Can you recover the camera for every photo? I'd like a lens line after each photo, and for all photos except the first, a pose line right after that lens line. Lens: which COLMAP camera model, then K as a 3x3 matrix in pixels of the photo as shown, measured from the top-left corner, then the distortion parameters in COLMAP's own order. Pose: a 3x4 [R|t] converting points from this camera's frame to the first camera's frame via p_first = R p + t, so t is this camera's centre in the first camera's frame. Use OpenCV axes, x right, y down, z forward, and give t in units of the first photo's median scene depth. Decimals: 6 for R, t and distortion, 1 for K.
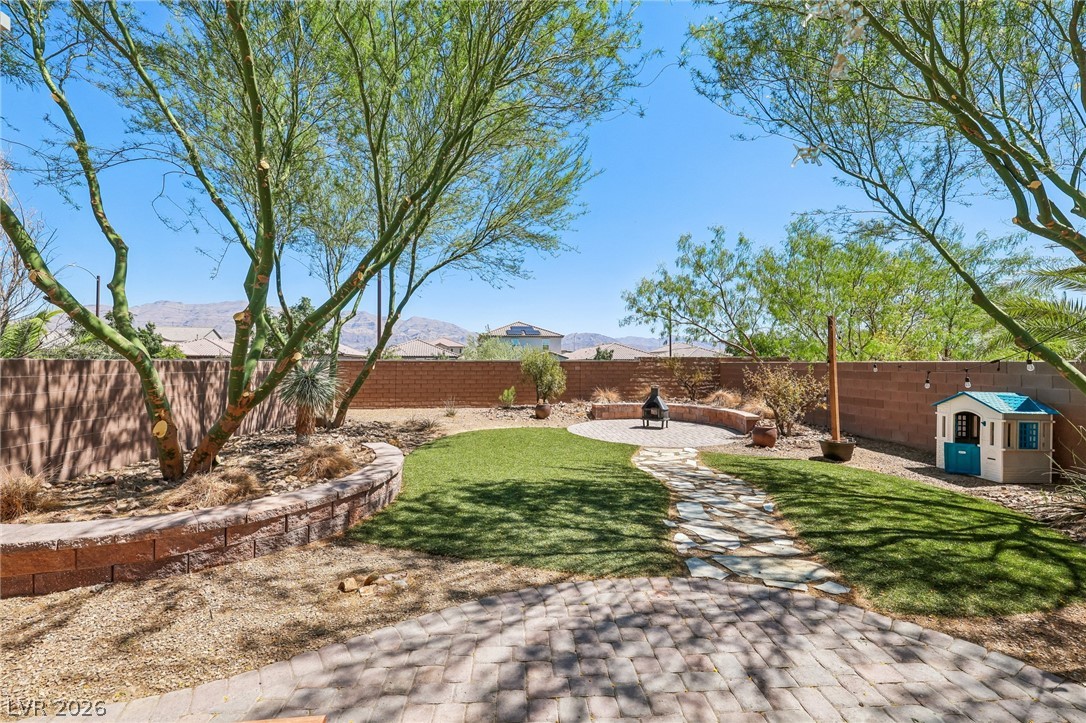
lens RADIAL K [[466.1, 0, 539.7], [0, 466.1, 362.3], [0, 0, 1]] dist [0.001321, 0.000183]
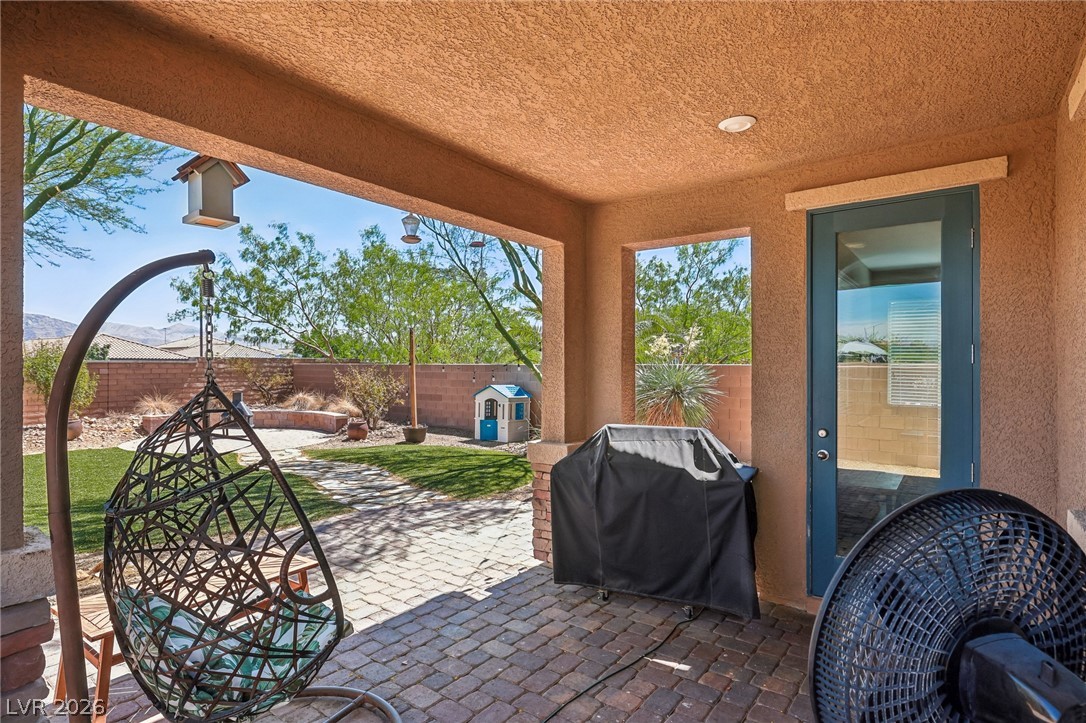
lens RADIAL K [[545.1, 0, 543.0], [0, 545.1, 361.5], [0, 0, 1]] dist [-0.002081, -0.000300]
pose [[0.662674, 0.004179, 0.748896, -0.213251], [-0.002091, 0.999991, -0.003731, -0.004462], [-0.748905, 0.000906, 0.662677, -0.212245]]
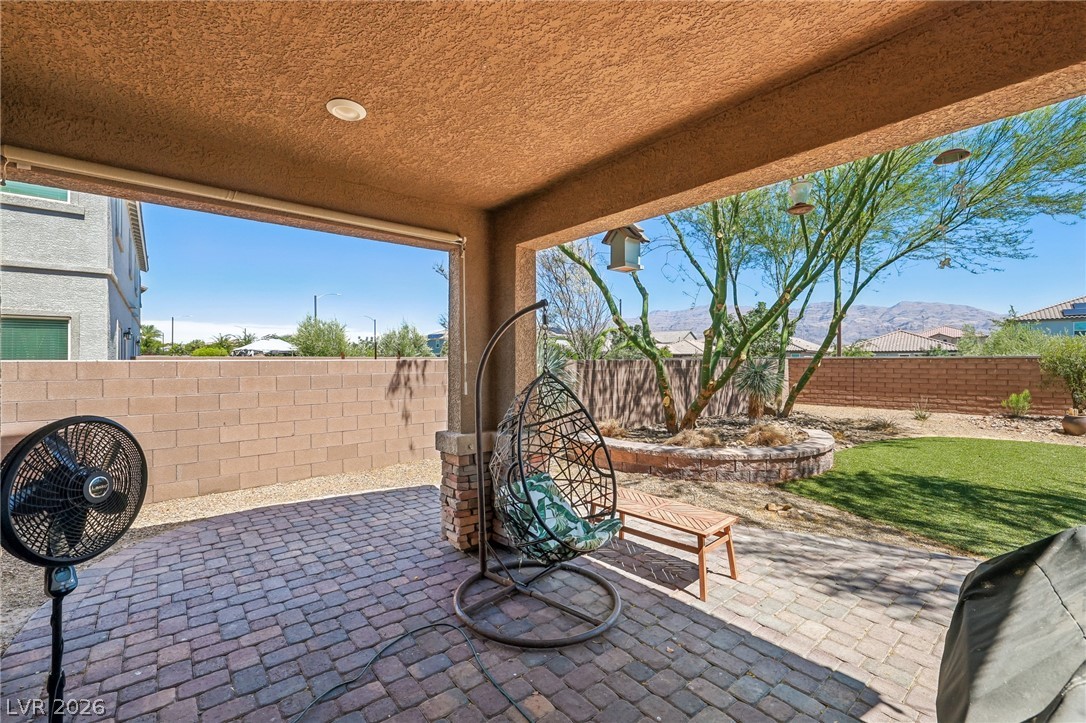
lens RADIAL K [[446.5, 0, 545.1], [0, 446.5, 349.9], [0, 0, 1]] dist [0.001535, -0.000079]
pose [[0.600927, -0.021787, -0.799007, 0.113471], [0.005136, 0.999713, -0.023396, -0.003359], [0.799287, 0.009956, 0.600867, -0.167592]]
